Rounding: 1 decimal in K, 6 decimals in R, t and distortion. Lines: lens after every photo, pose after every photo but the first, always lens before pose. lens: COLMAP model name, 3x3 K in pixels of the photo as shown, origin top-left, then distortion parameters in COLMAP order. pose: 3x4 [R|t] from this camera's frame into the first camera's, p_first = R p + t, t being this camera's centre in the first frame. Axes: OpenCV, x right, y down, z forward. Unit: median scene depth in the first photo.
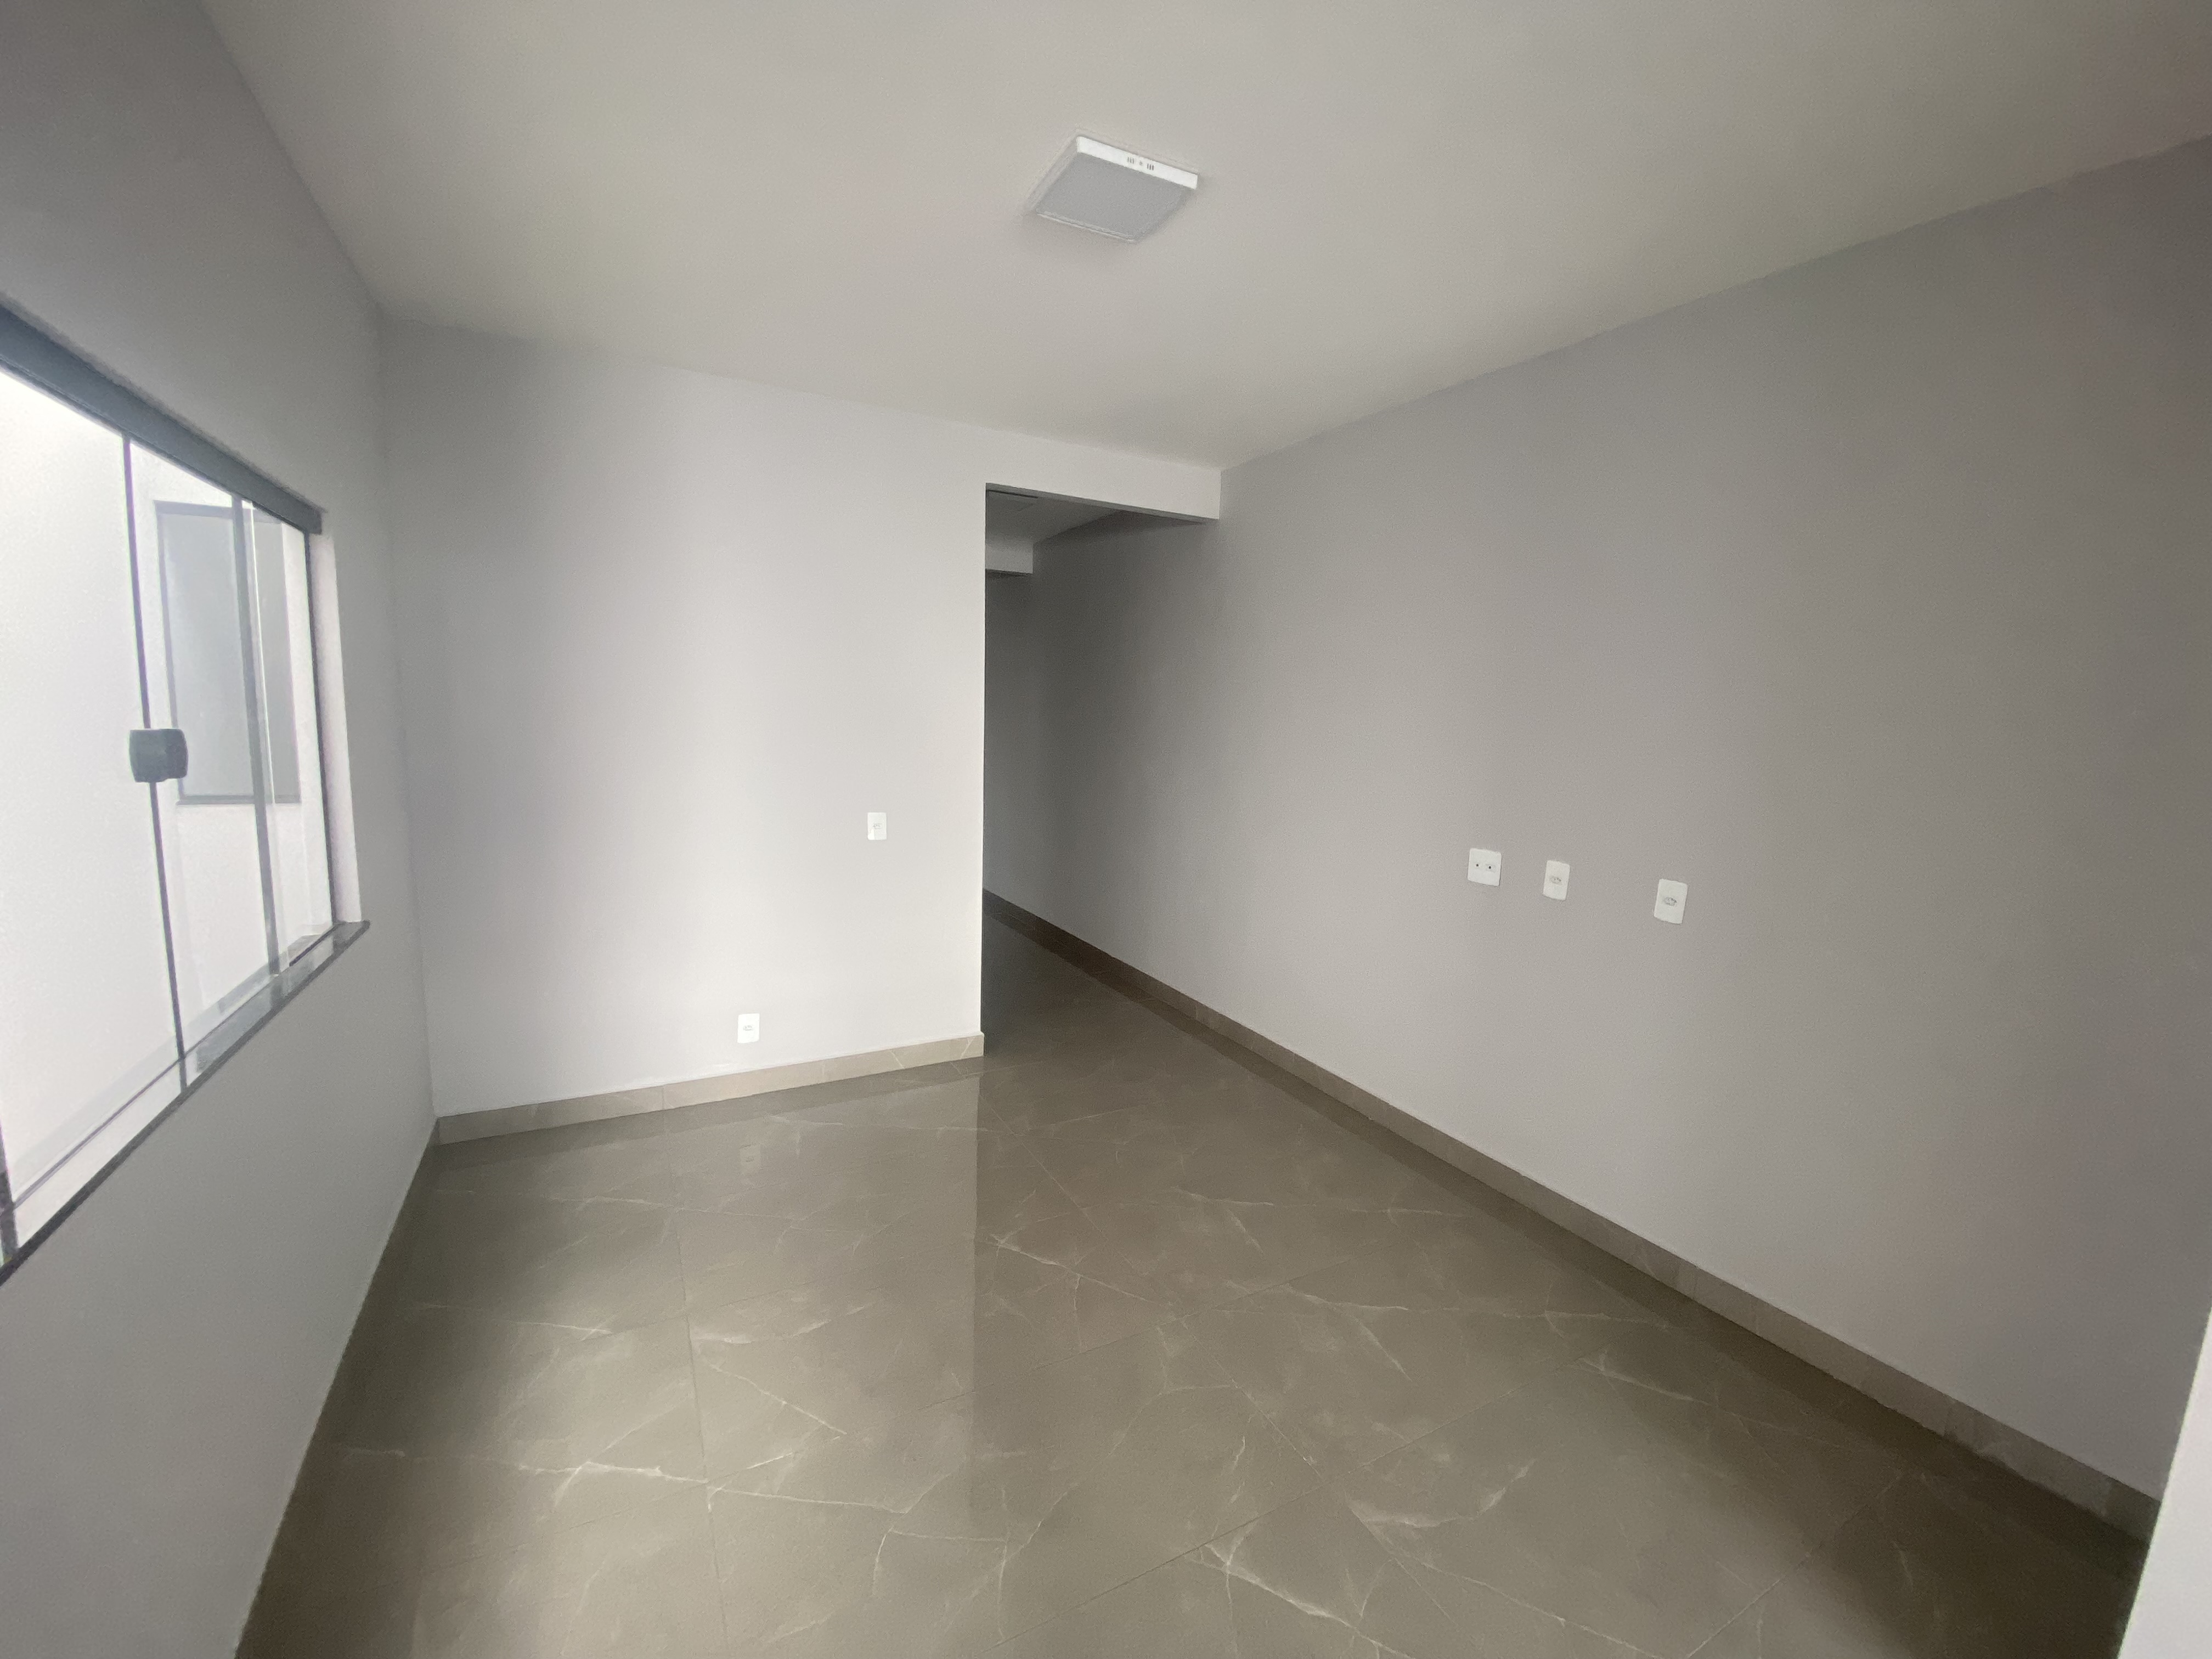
lens RADIAL K [[906.7, 0, 1123.6], [0, 906.7, 830.0], [0, 0, 1]] dist [0.010134, -0.005102]
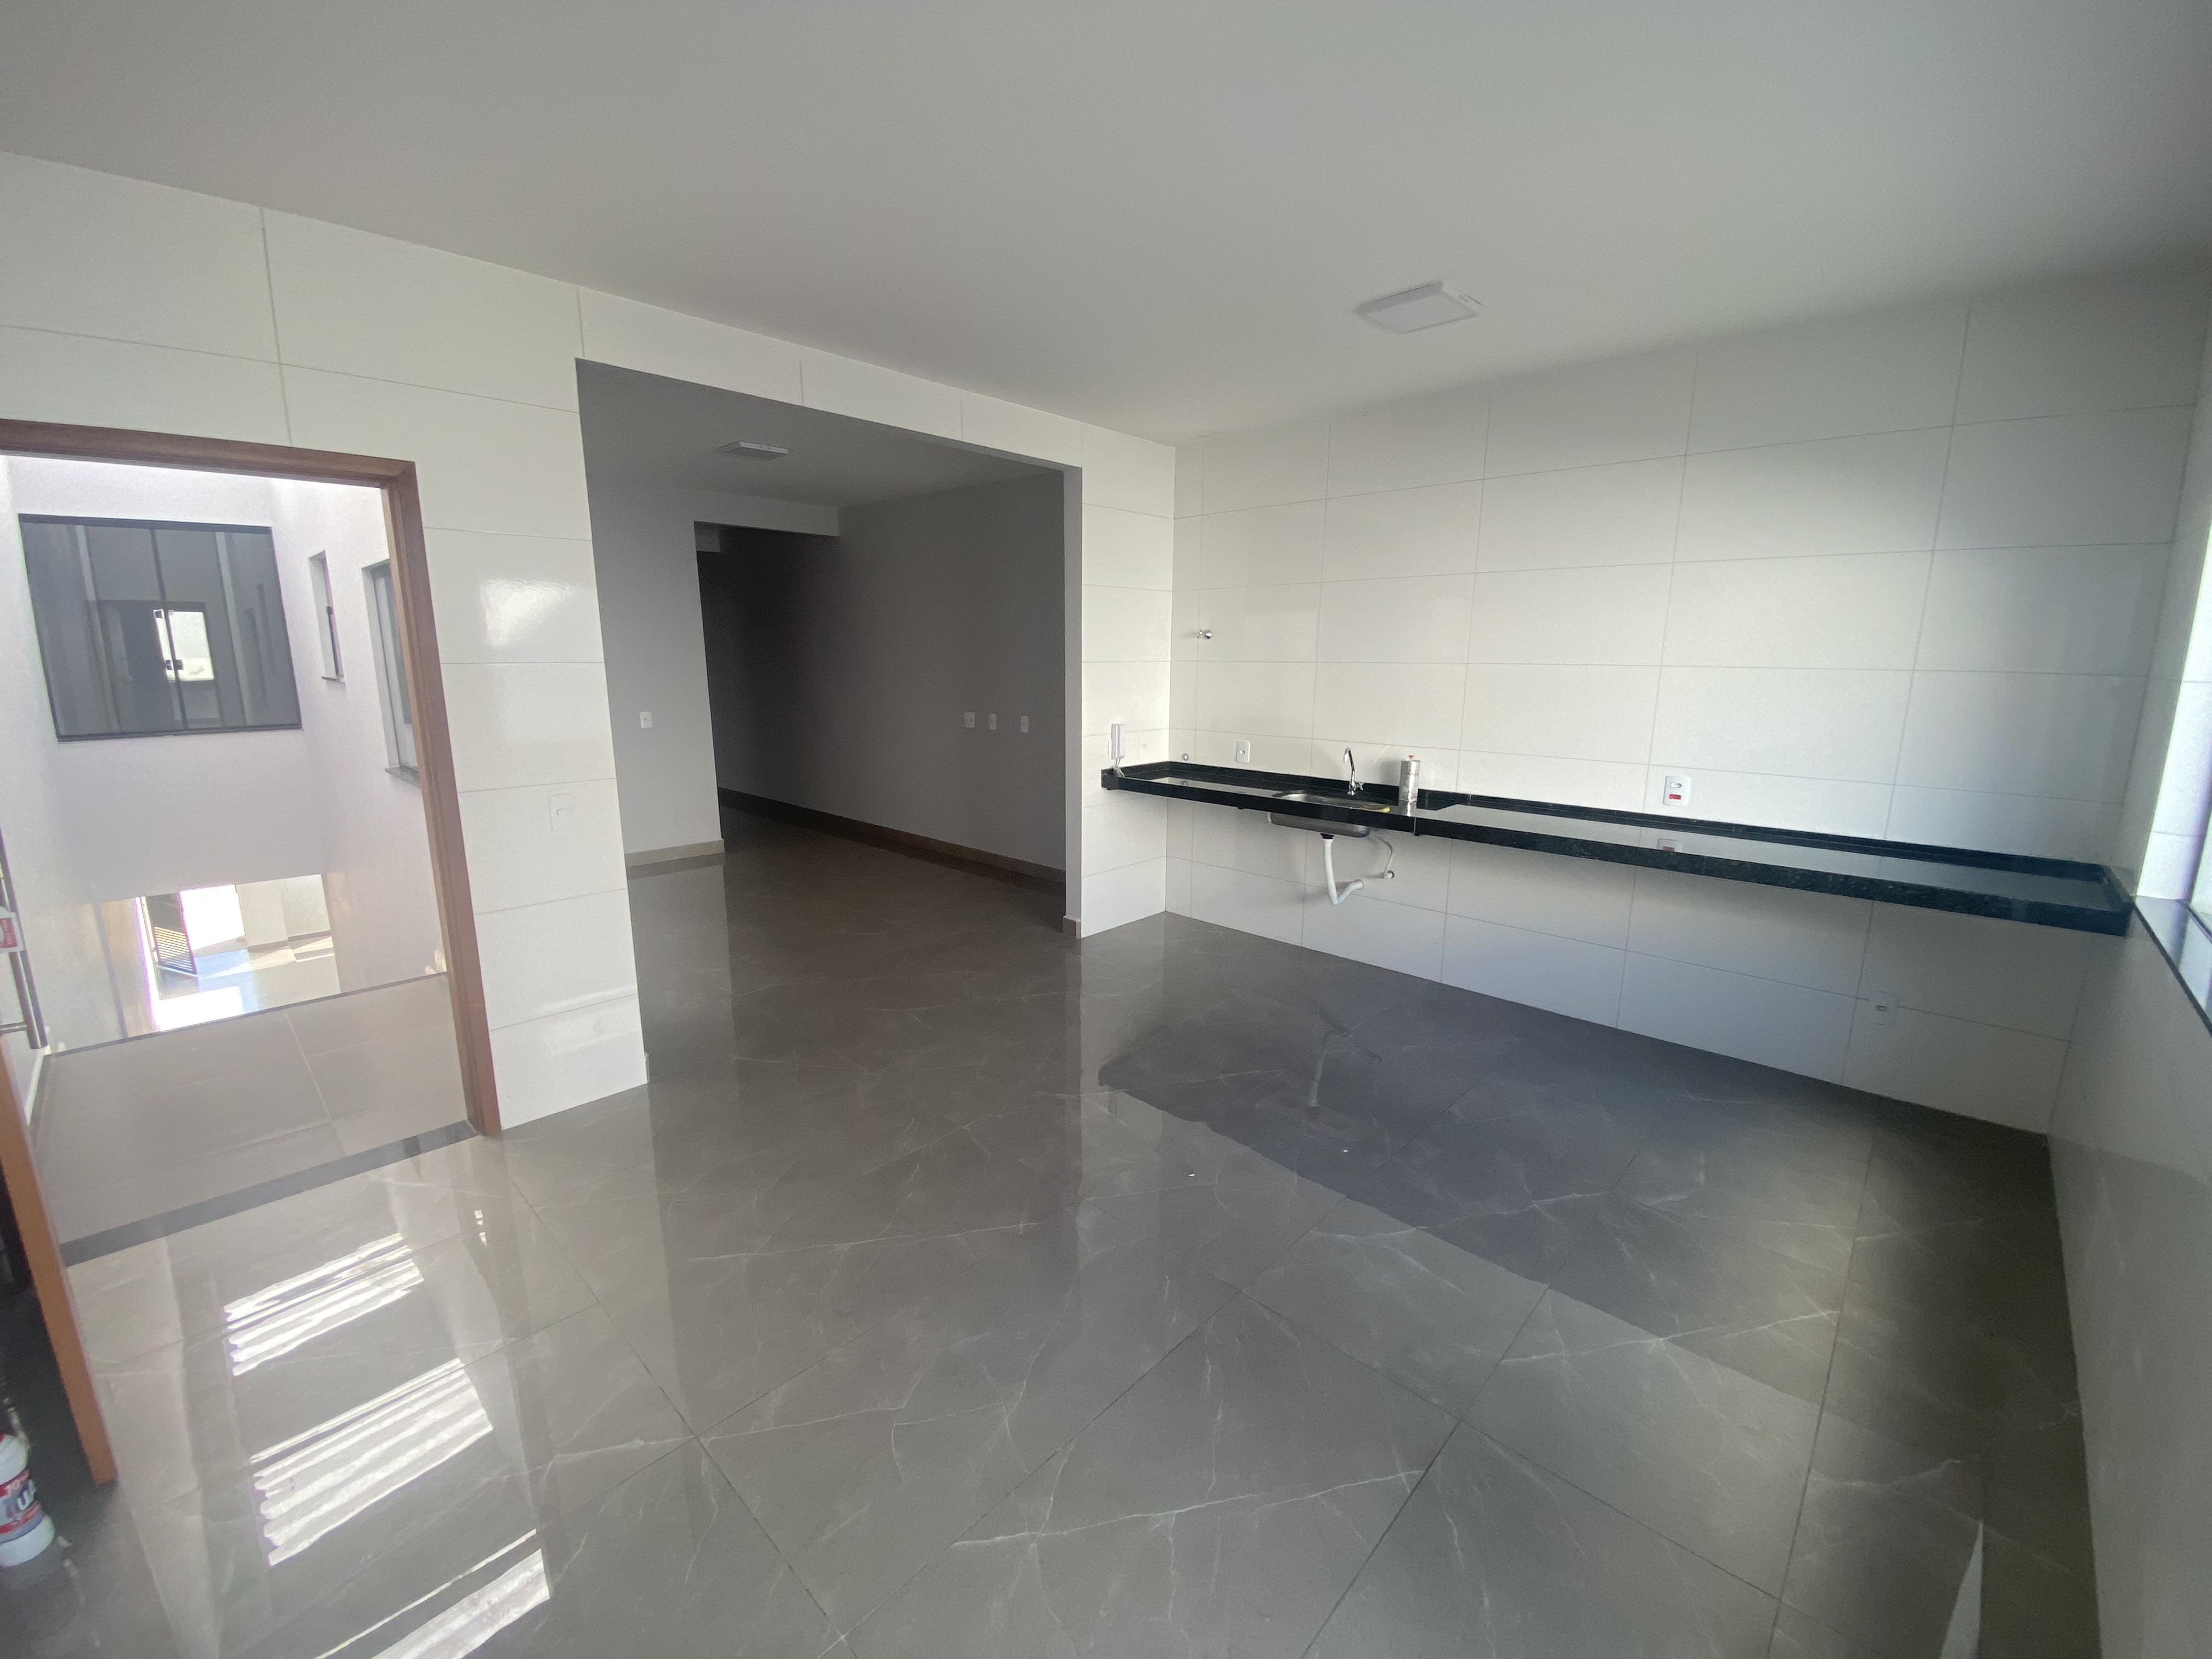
lens RADIAL K [[906.7, 0, 1097.1], [0, 906.7, 820.4], [0, 0, 1]] dist [0.010134, -0.005102]
pose [[0.953712, -0.095375, 0.285198, 0.042809], [0.074243, 0.993693, 0.084034, 0.100306], [-0.291414, -0.058970, 0.954778, -0.978250]]
